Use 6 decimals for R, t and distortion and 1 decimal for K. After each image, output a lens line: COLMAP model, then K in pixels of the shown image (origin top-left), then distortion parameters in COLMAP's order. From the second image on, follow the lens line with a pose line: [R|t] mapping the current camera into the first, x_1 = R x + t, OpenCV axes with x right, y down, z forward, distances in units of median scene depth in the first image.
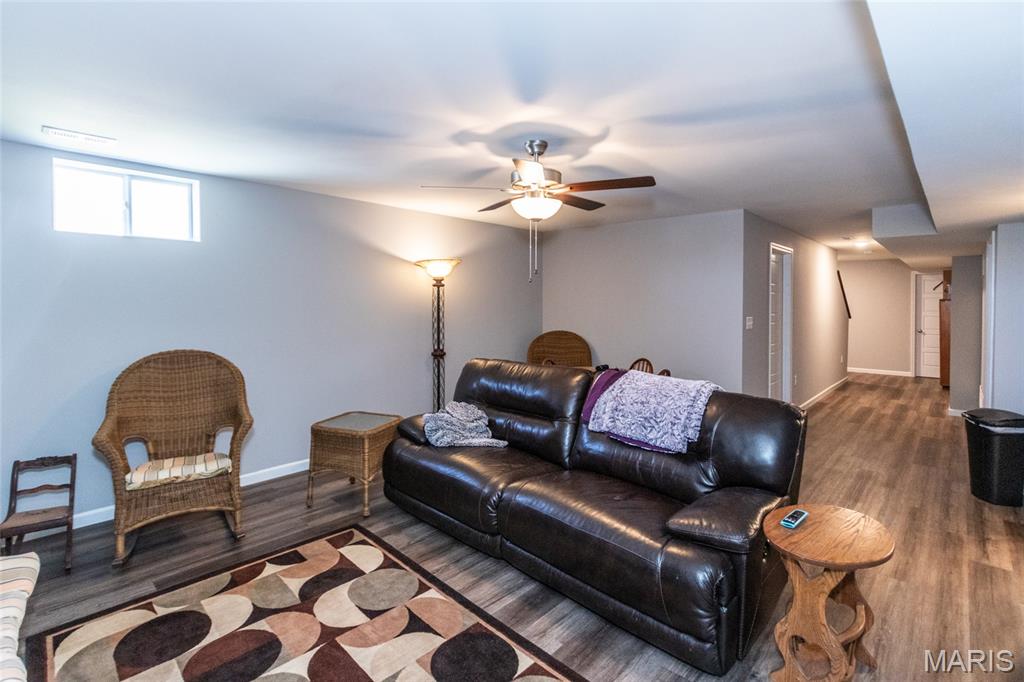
lens RADIAL K [[484.8, 0, 508.4], [0, 484.8, 340.8], [0, 0, 1]] dist [-0.003521, -0.001284]
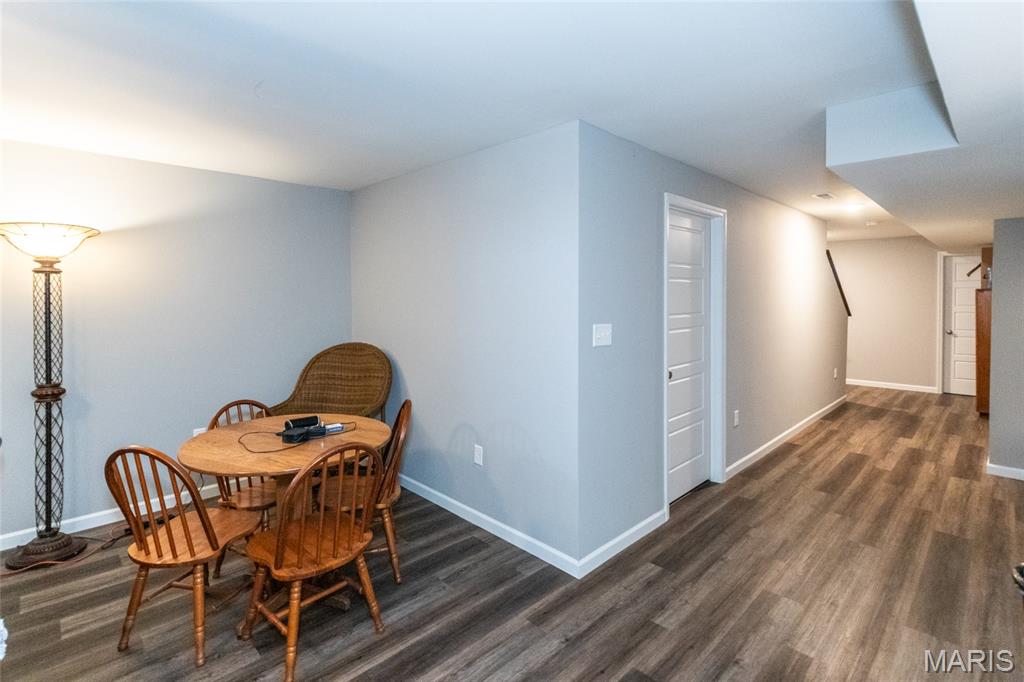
lens RADIAL K [[484.8, 0, 515.3], [0, 484.8, 340.2], [0, 0, 1]] dist [-0.003521, -0.001284]
pose [[0.999195, -0.006407, -0.039611, 0.288074], [0.006688, 0.999953, 0.006950, -0.023393], [0.039564, -0.007210, 0.999191, 0.310628]]
